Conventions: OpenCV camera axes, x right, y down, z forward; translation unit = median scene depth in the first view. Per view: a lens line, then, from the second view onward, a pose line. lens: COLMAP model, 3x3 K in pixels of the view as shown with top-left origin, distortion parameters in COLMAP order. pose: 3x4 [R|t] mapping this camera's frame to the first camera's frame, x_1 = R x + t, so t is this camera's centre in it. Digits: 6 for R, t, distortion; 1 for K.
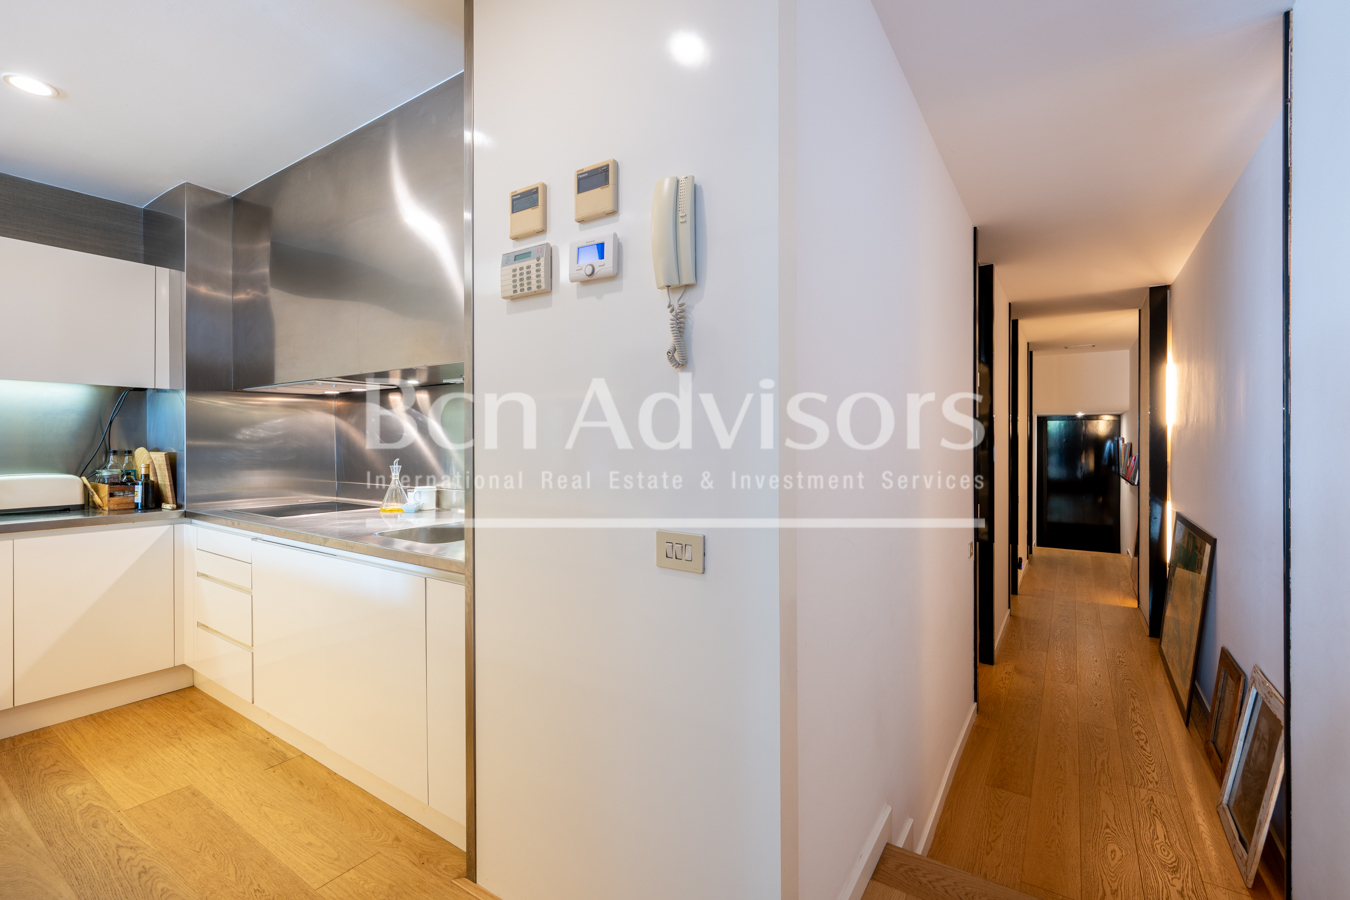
lens RADIAL K [[593.1, 0, 671.4], [0, 593.1, 452.9], [0, 0, 1]] dist [-0.003077, 0.000347]
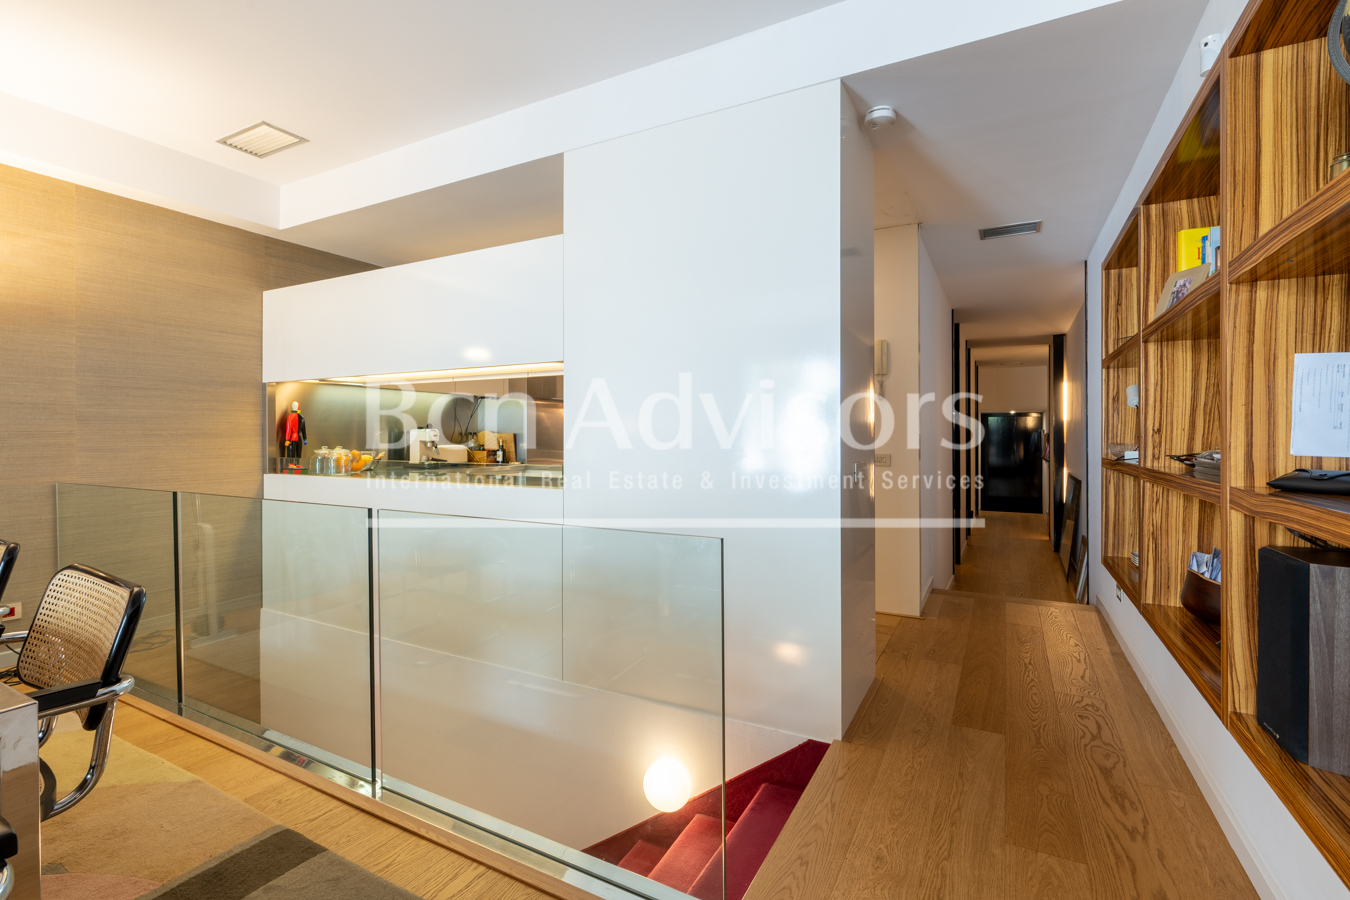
lens RADIAL K [[593.1, 0, 635.9], [0, 593.1, 439.2], [0, 0, 1]] dist [-0.003077, 0.000347]
pose [[0.999459, 0.002576, 0.032793, -0.545118], [-0.002118, 0.999900, -0.013997, 0.043484], [-0.032826, 0.013920, 0.999364, -0.822648]]
